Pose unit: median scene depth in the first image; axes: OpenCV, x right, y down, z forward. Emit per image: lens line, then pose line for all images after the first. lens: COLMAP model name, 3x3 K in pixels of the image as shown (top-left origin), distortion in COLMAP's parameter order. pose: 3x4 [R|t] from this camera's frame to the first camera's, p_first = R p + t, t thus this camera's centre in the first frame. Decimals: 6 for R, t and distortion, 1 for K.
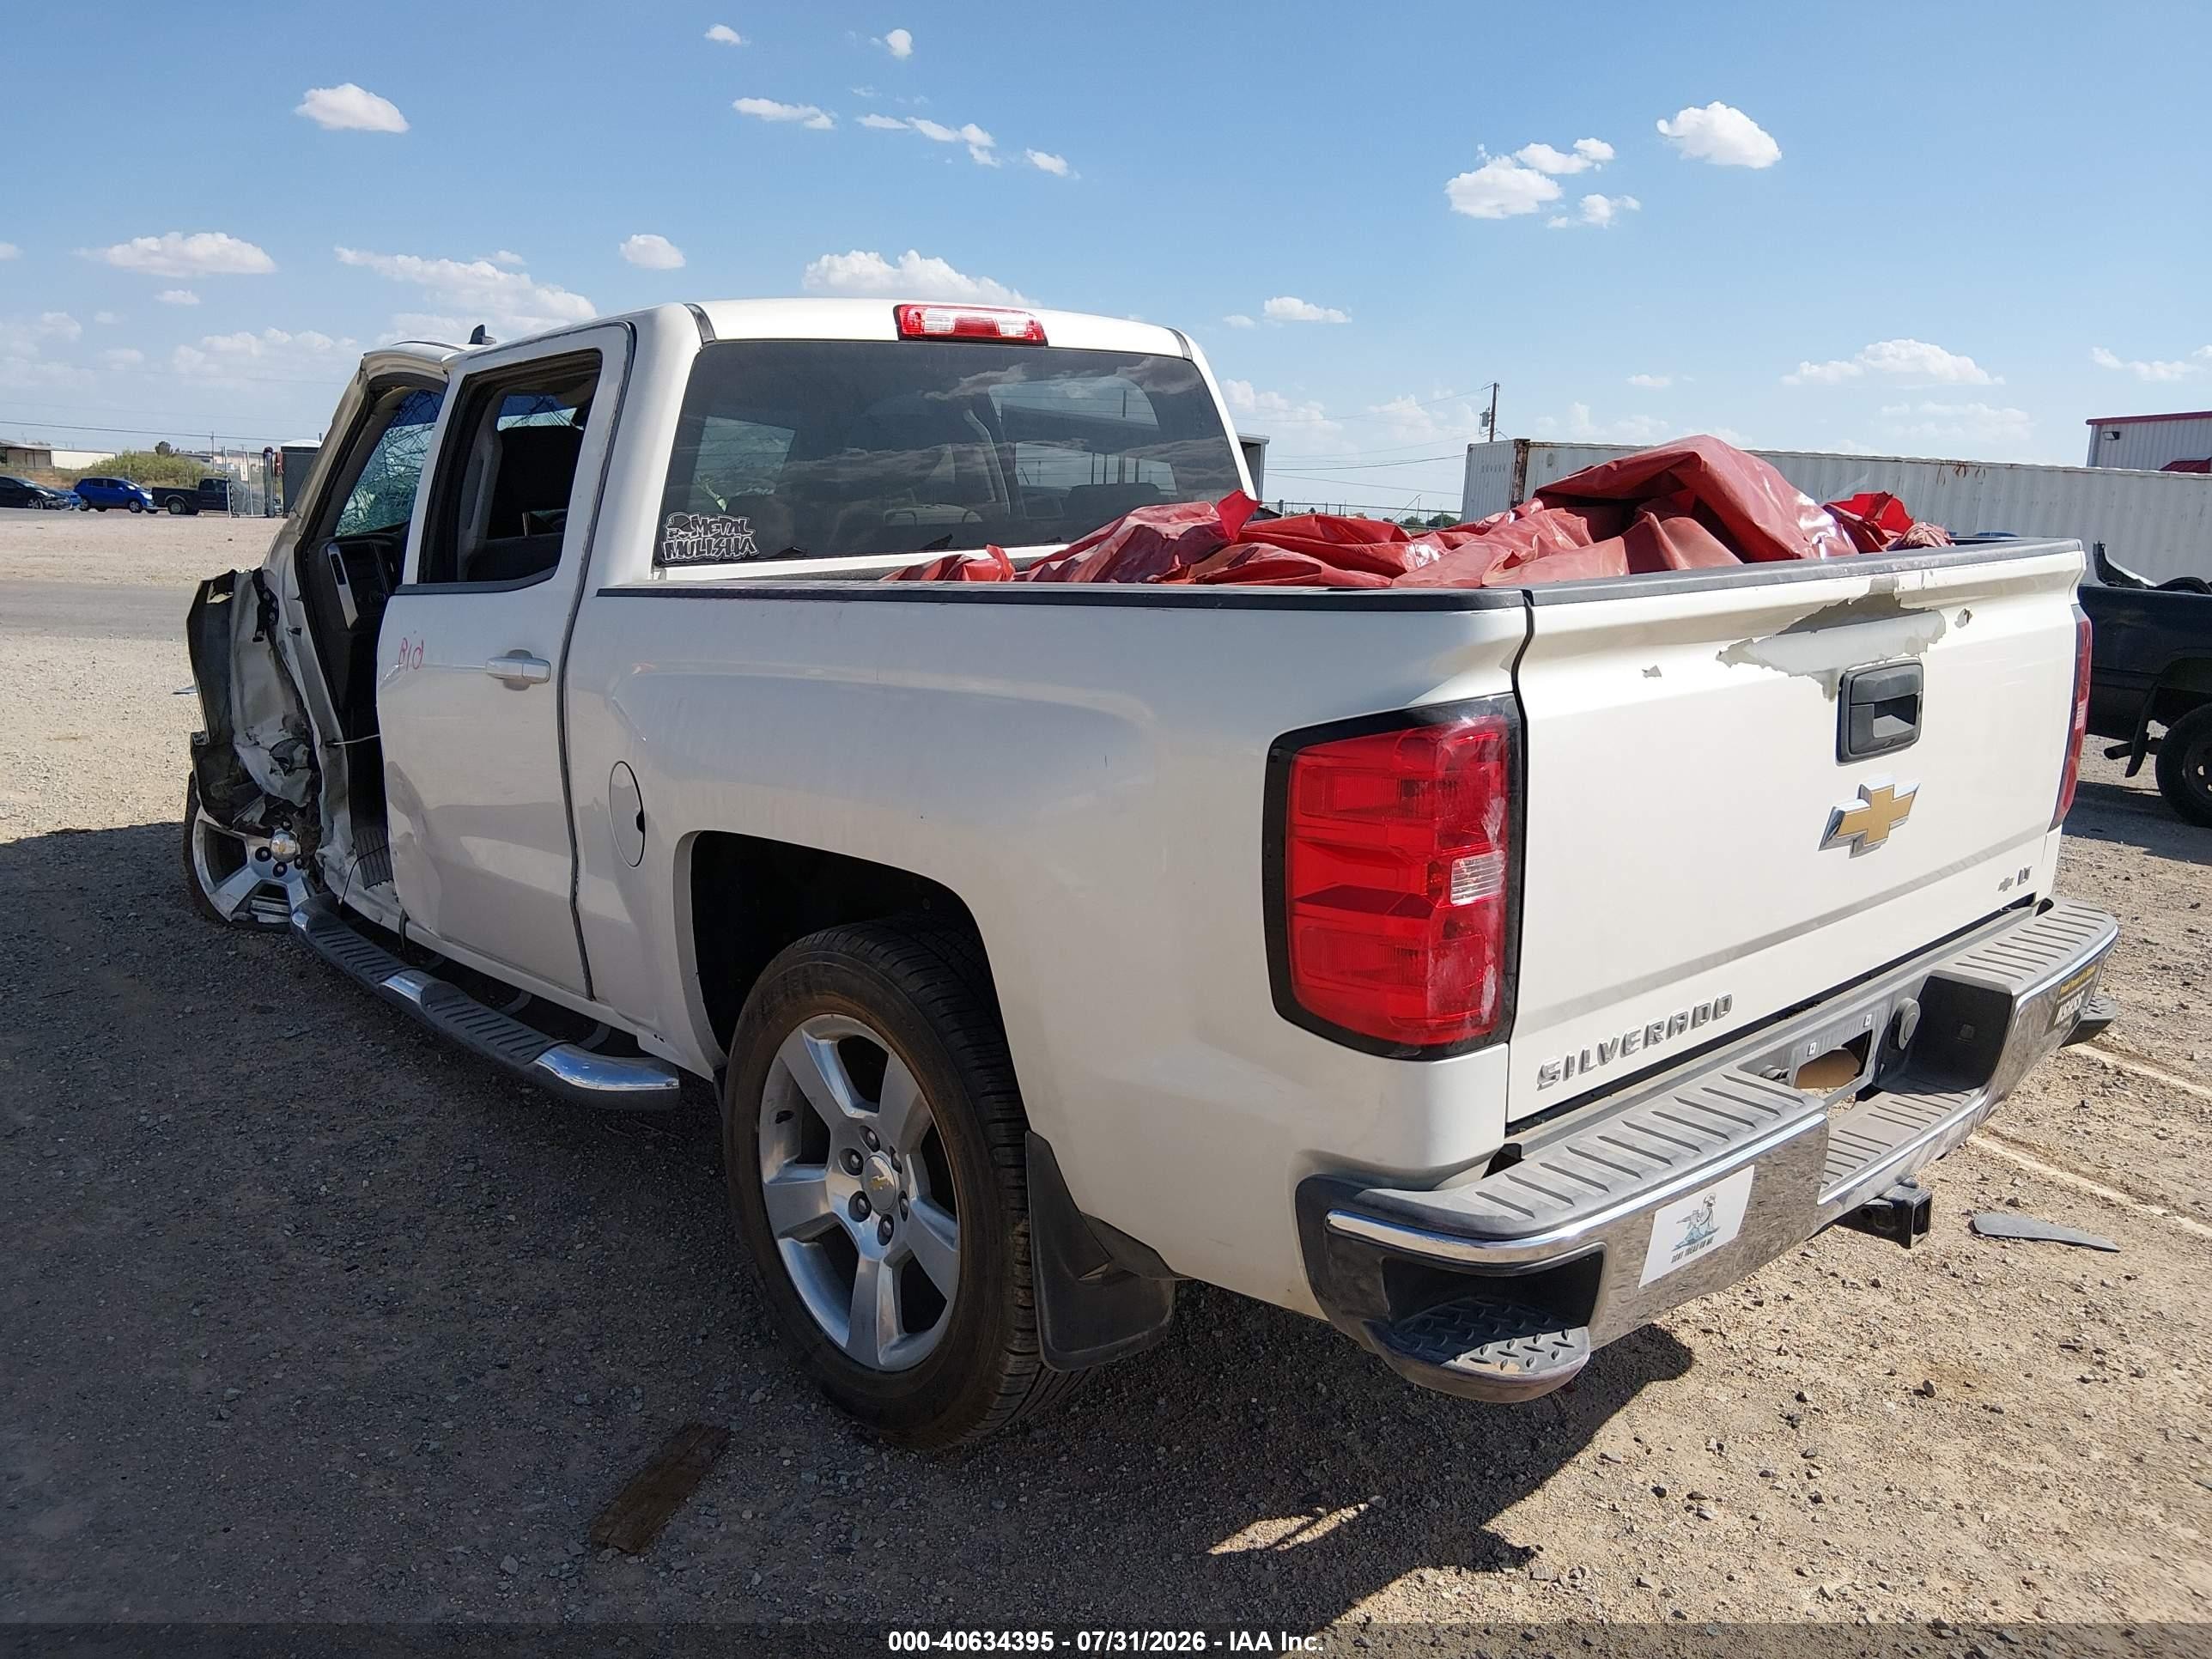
lens RADIAL K [[1694.1, 0, 1111.2], [0, 1694.1, 818.0], [0, 0, 1]] dist [0.067526, -0.120973]
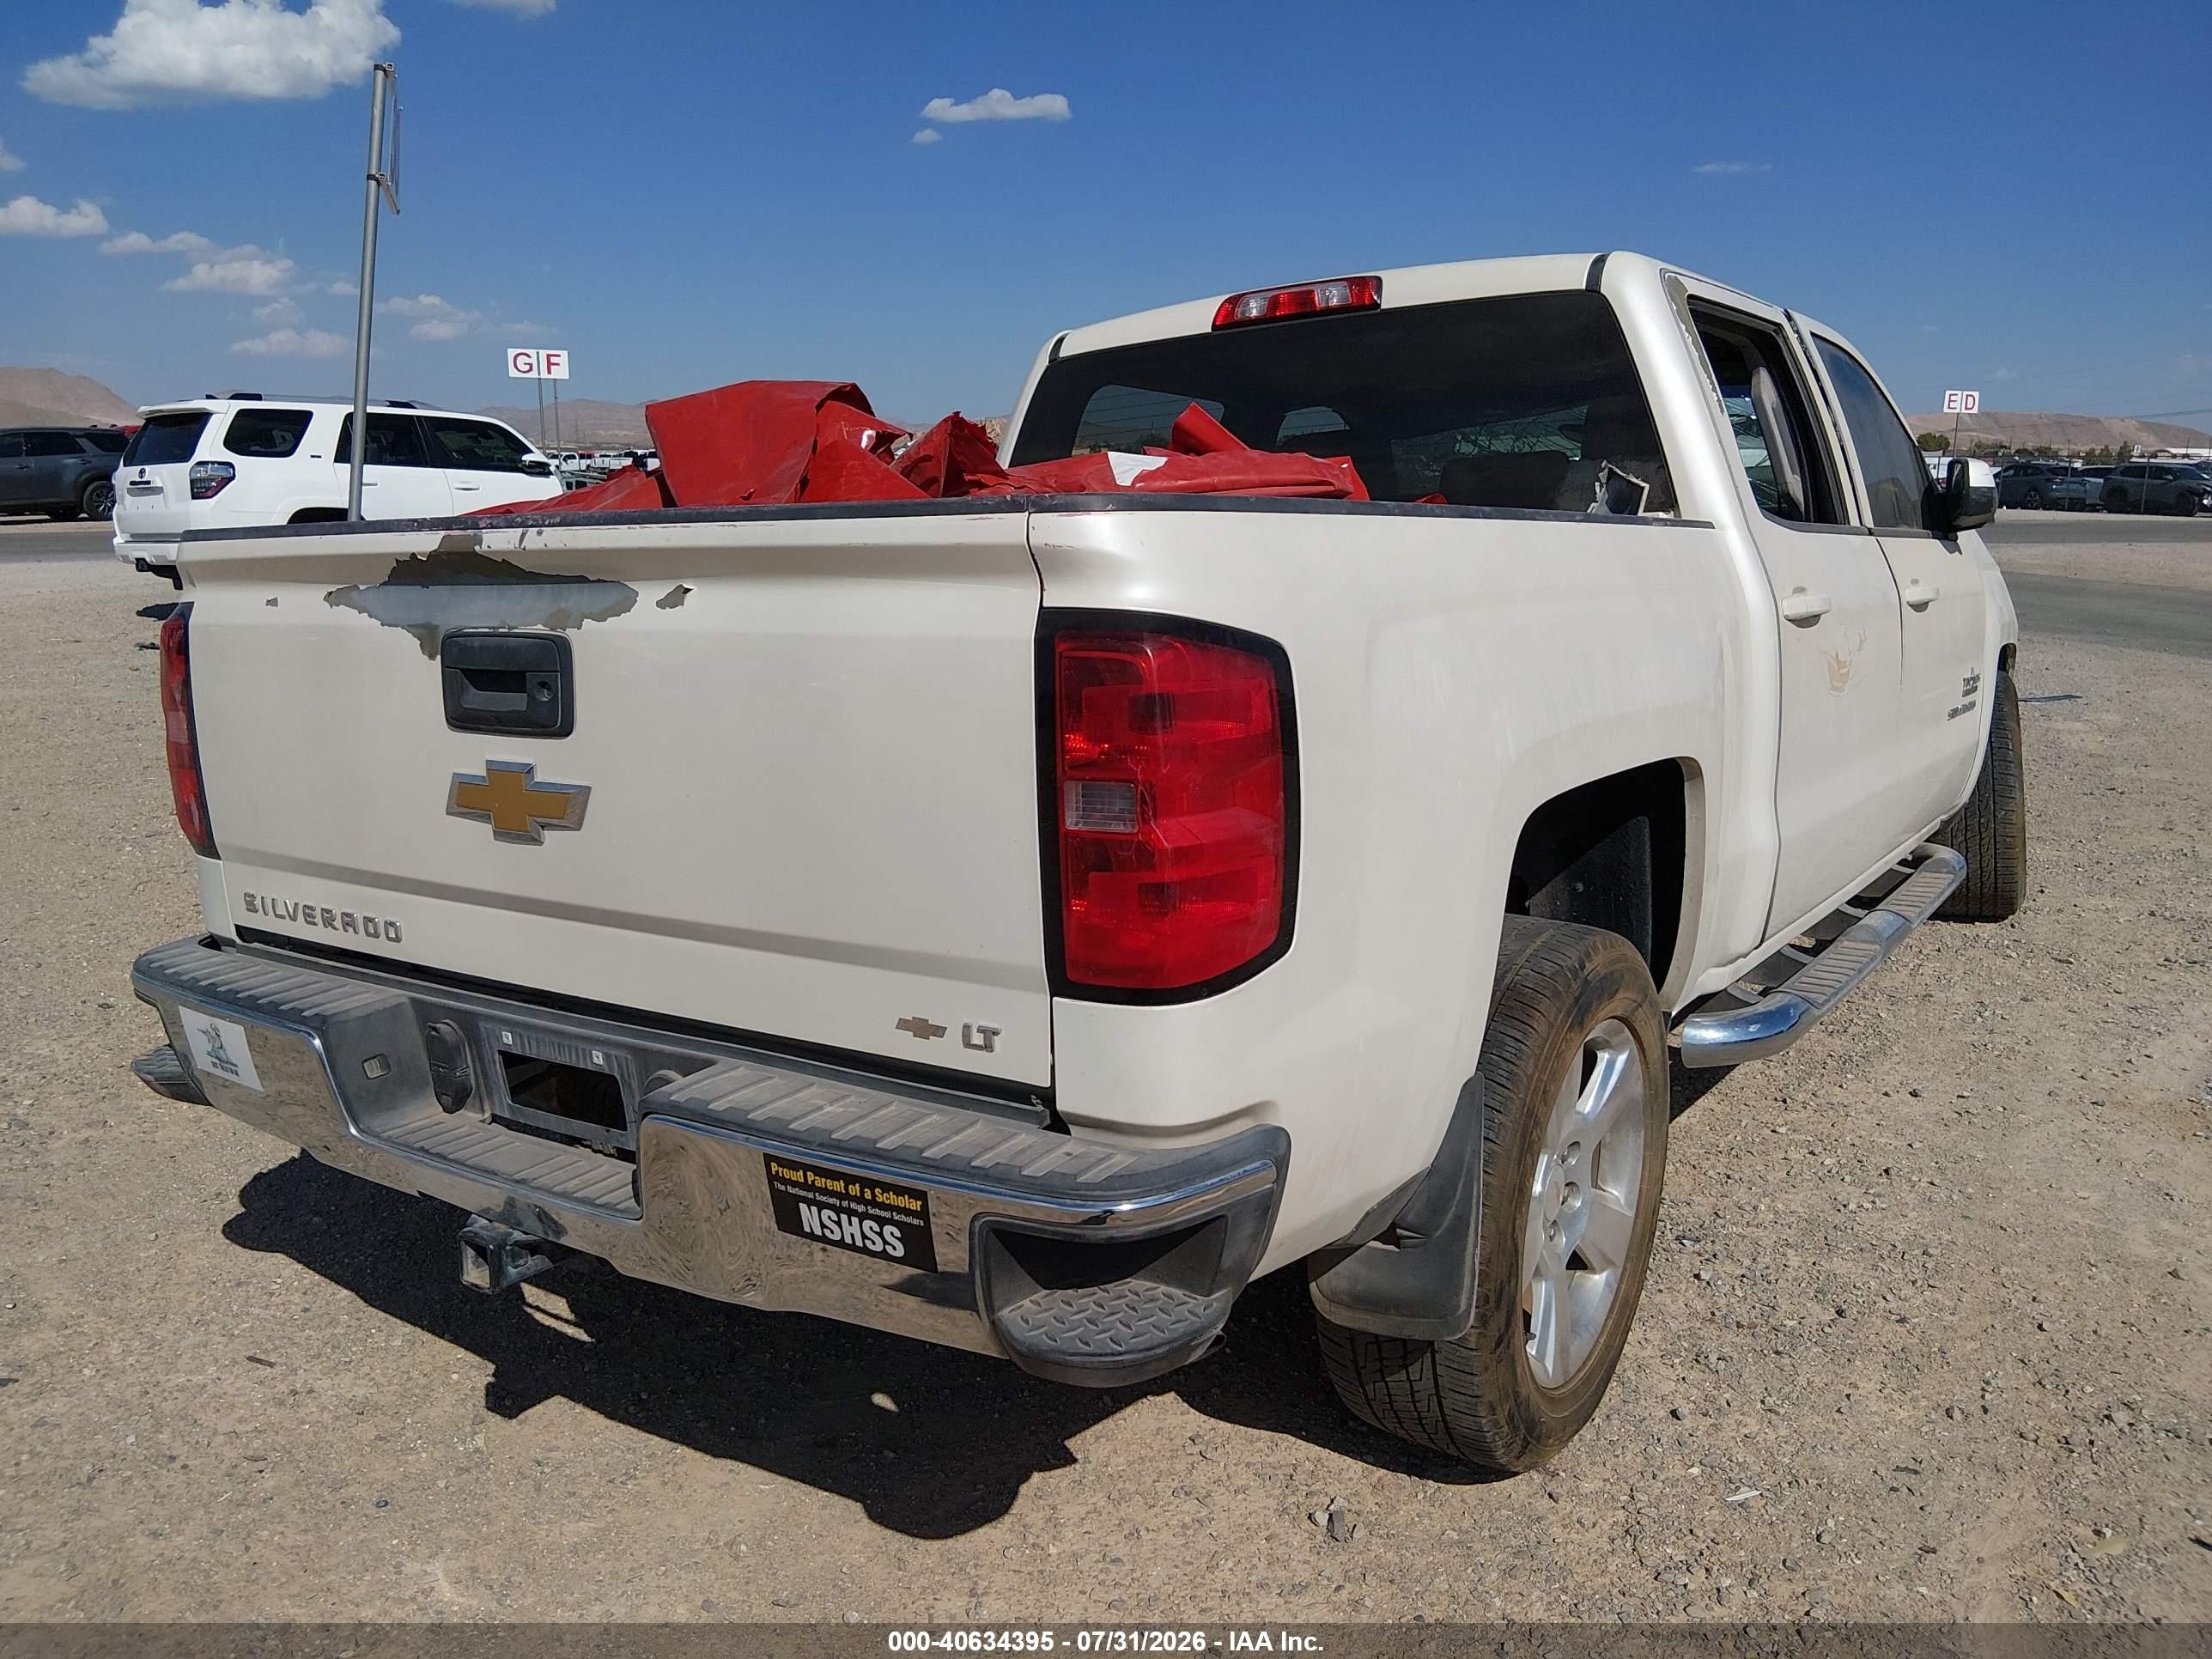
lens RADIAL K [[1694.1, 0, 1094.1], [0, 1694.1, 842.1], [0, 0, 1]] dist [0.067526, -0.120973]
pose [[0.204374, 0.169843, -0.964046, 1.376277], [-0.173214, 0.975567, 0.135152, -0.154836], [0.963446, 0.139365, 0.228799, 1.094373]]
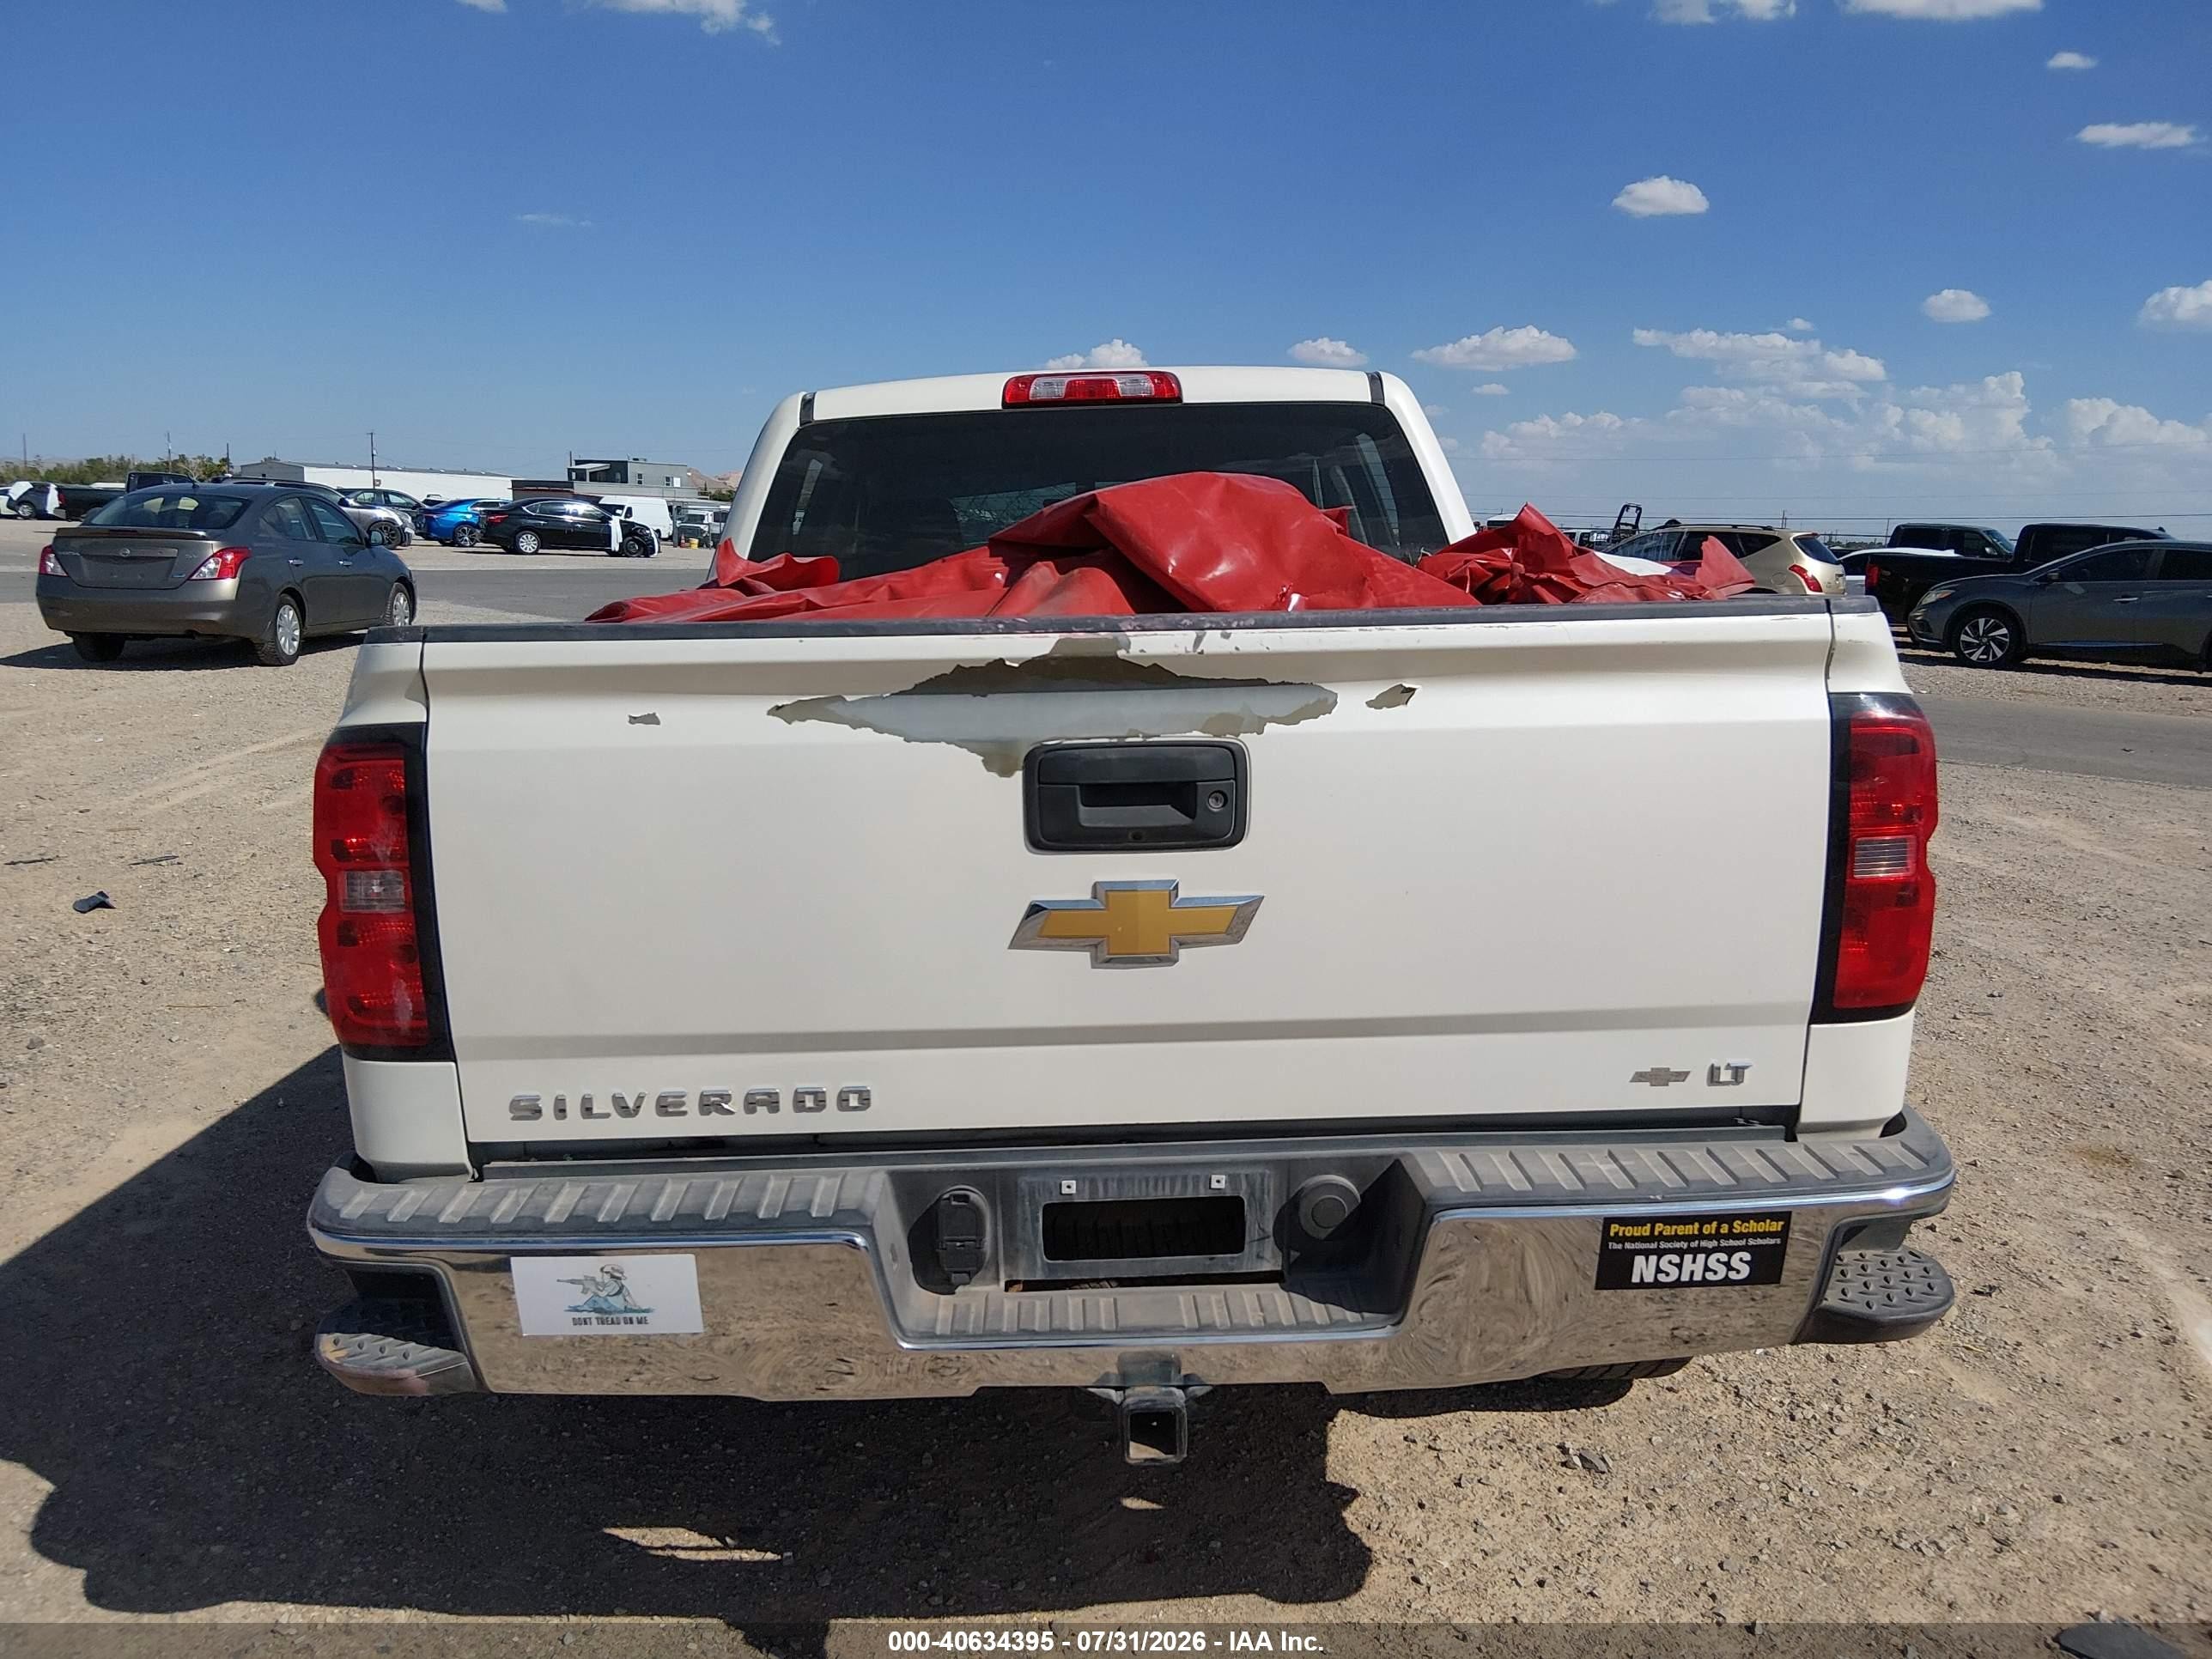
lens RADIAL K [[1694.1, 0, 1077.6], [0, 1694.1, 823.8], [0, 0, 1]] dist [0.067526, -0.120973]
pose [[0.753052, 0.094302, -0.651168, 0.954813], [-0.117502, 0.993041, 0.007924, -0.052633], [0.647383, 0.070546, 0.758893, 0.355573]]
